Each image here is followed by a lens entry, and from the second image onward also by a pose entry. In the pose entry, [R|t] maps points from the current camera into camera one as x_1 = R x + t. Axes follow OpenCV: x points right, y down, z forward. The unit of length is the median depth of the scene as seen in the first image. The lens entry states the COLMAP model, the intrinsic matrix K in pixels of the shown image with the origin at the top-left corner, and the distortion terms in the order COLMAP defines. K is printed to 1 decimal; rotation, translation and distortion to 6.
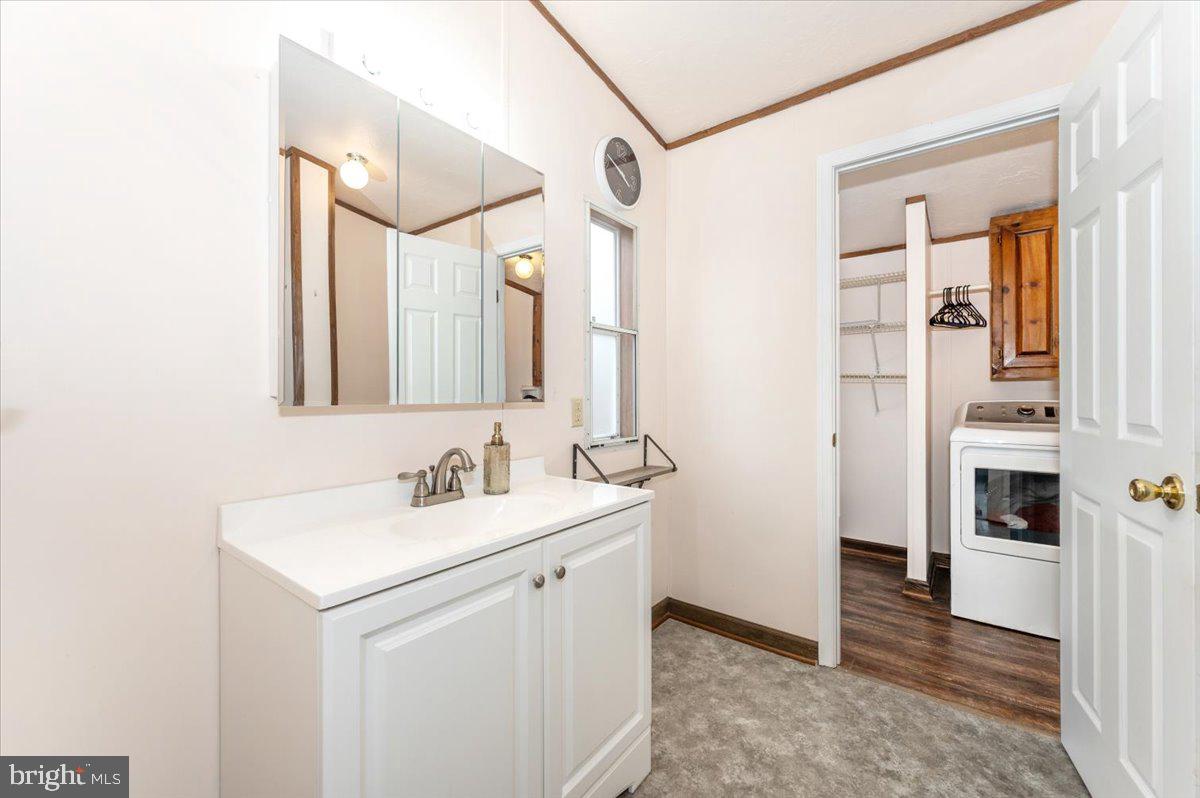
lens RADIAL K [[485.7, 0, 603.1], [0, 485.7, 395.9], [0, 0, 1]] dist [-0.001288, -0.000048]
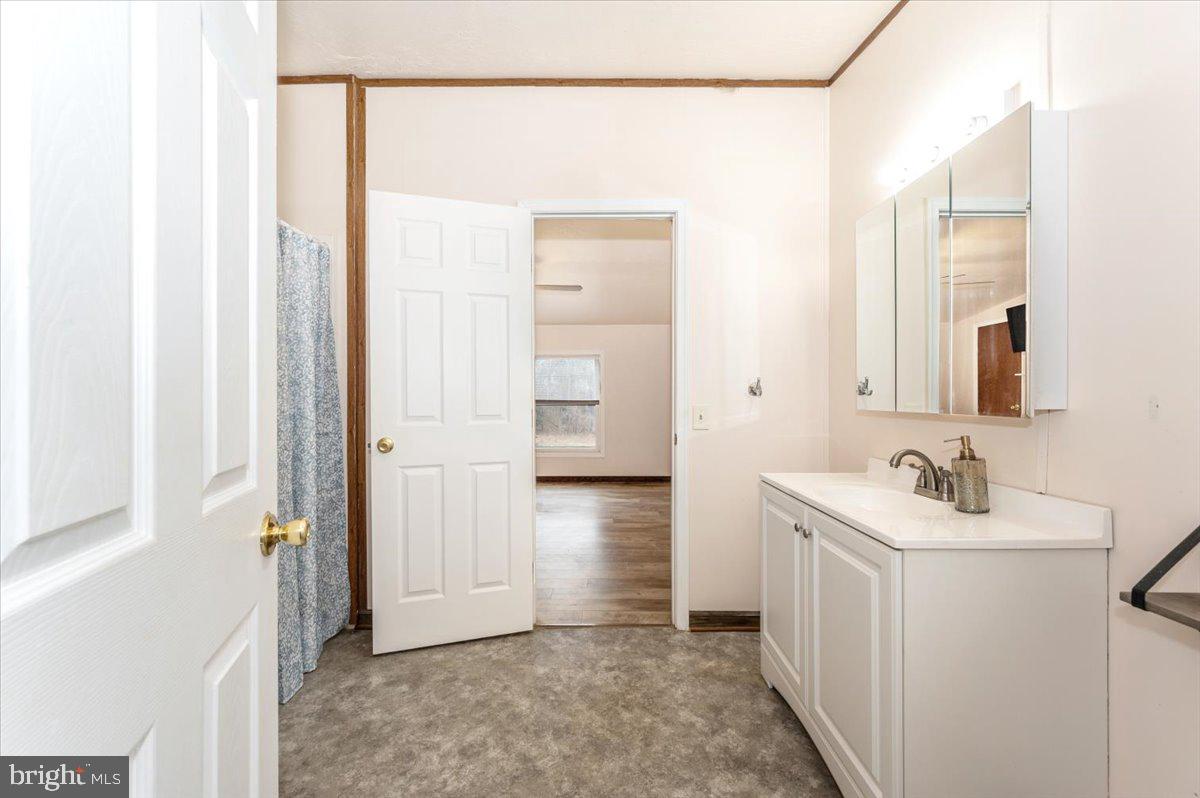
lens RADIAL K [[485.7, 0, 601.1], [0, 485.7, 403.5], [0, 0, 1]] dist [-0.001288, -0.000048]
pose [[-0.806224, -0.000367, -0.591611, 1.240084], [0.002128, 0.999992, -0.003519, -0.007668], [0.591607, -0.004096, -0.806216, 1.810139]]
